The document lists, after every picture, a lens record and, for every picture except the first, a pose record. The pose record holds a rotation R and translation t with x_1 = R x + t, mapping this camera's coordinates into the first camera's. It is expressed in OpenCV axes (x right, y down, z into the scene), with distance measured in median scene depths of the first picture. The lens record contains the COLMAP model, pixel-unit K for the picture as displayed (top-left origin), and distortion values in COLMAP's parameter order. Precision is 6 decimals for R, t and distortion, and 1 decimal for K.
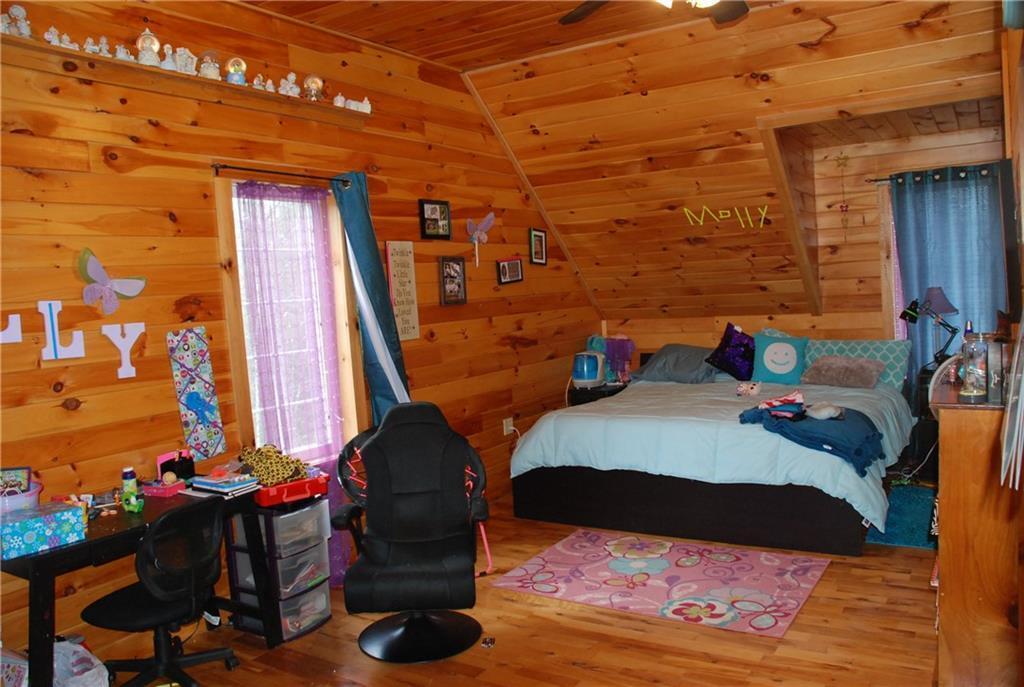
lens RADIAL K [[797.6, 0, 523.0], [0, 797.6, 350.5], [0, 0, 1]] dist [-0.160671, 0.118625]
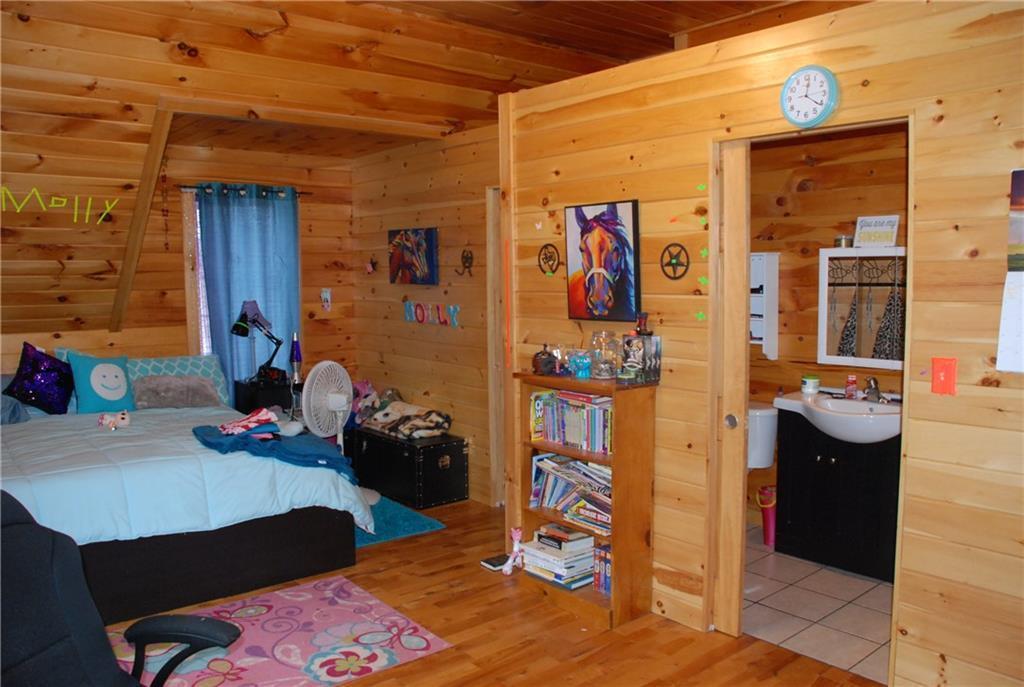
lens RADIAL K [[797.6, 0, 523.0], [0, 797.6, 350.5], [0, 0, 1]] dist [-0.160671, 0.118625]
pose [[0.301771, -0.030467, 0.952894, -0.455847], [0.059868, 0.998122, 0.012953, -0.011130], [-0.951499, 0.053139, 0.303028, 0.461304]]
